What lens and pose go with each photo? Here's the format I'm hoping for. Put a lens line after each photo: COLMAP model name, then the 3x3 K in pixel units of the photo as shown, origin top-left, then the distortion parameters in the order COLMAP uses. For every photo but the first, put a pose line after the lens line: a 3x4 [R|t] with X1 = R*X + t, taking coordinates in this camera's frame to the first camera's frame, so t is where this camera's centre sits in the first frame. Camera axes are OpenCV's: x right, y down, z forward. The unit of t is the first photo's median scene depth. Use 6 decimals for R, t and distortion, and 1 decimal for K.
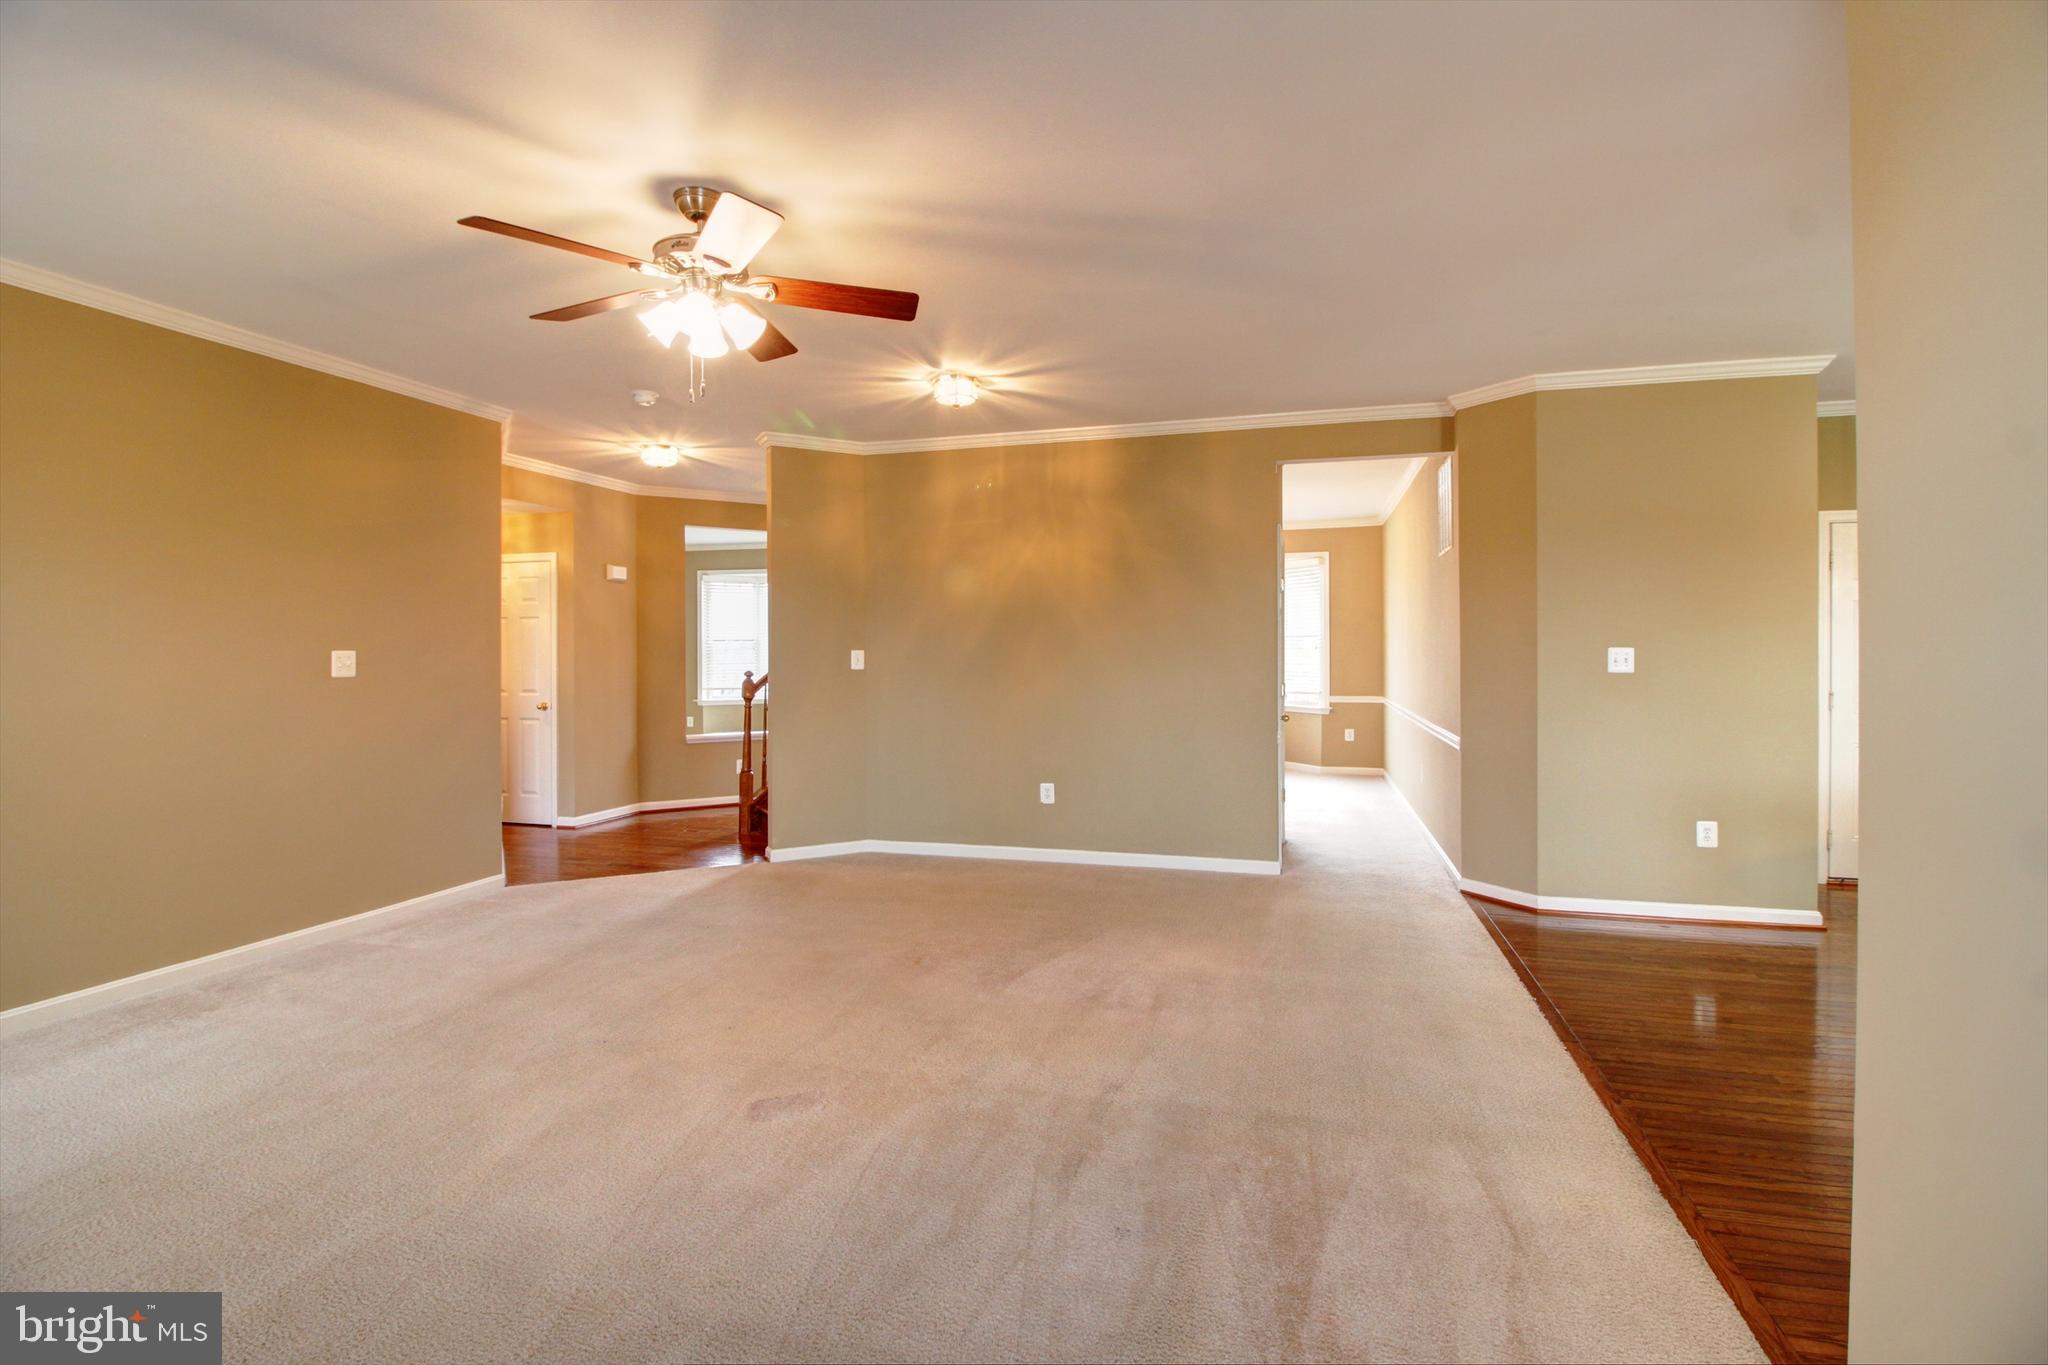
lens RADIAL K [[947.7, 0, 1042.4], [0, 947.7, 655.7], [0, 0, 1]] dist [-0.001077, -0.008834]
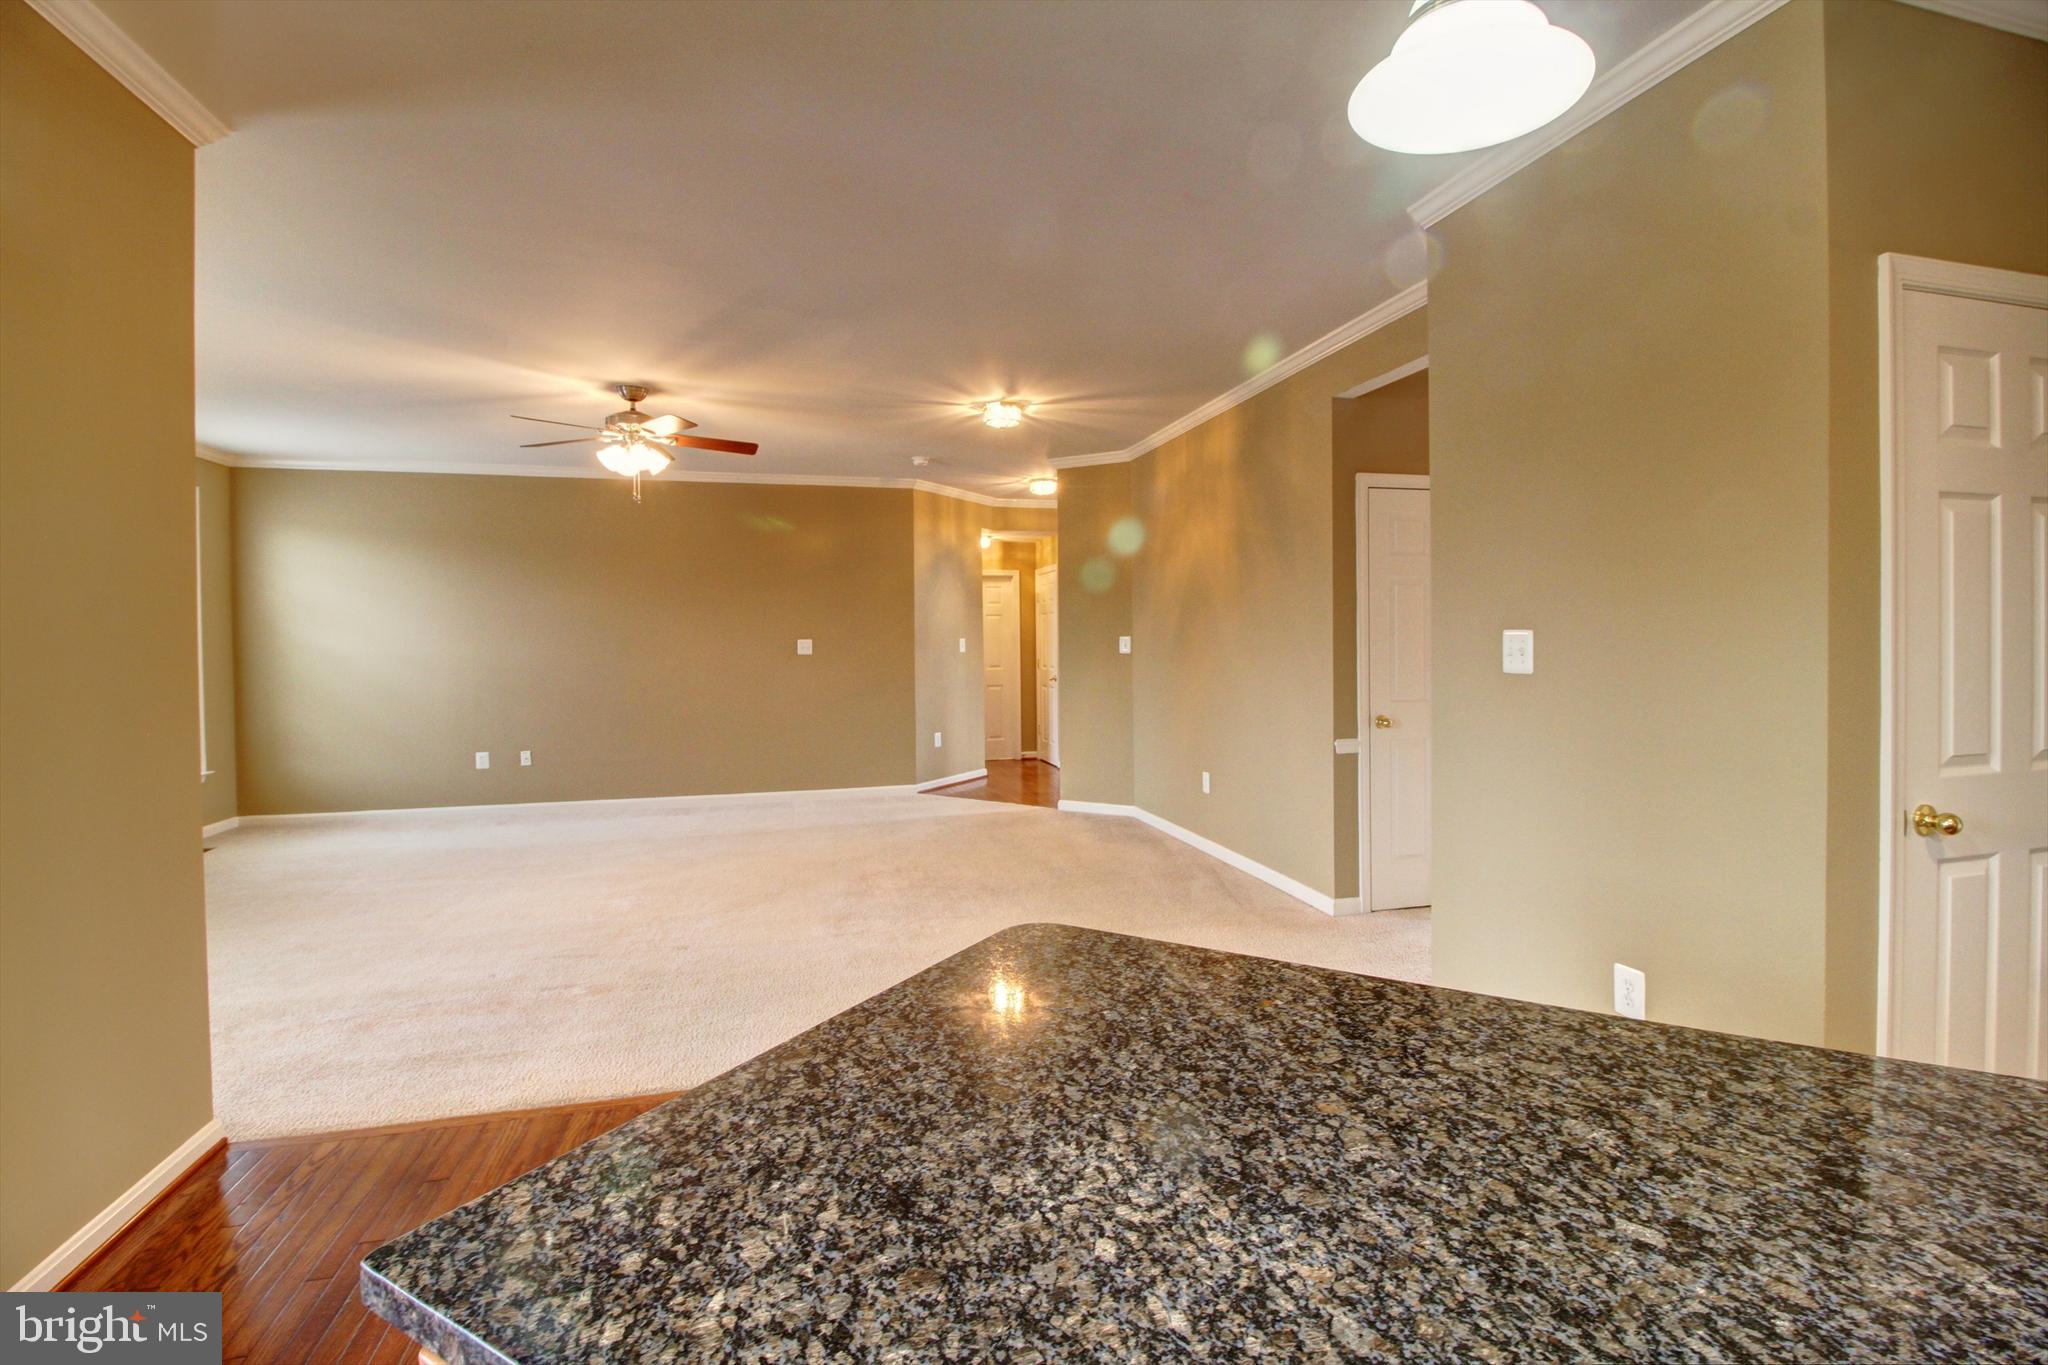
lens RADIAL K [[947.7, 0, 1042.4], [0, 947.7, 655.7], [0, 0, 1]] dist [-0.001077, -0.008834]
pose [[0.516722, 0.013620, -0.856045, 0.996097], [0.004073, 0.999823, 0.018366, -0.005943], [0.856143, -0.012976, 0.516575, 0.464602]]
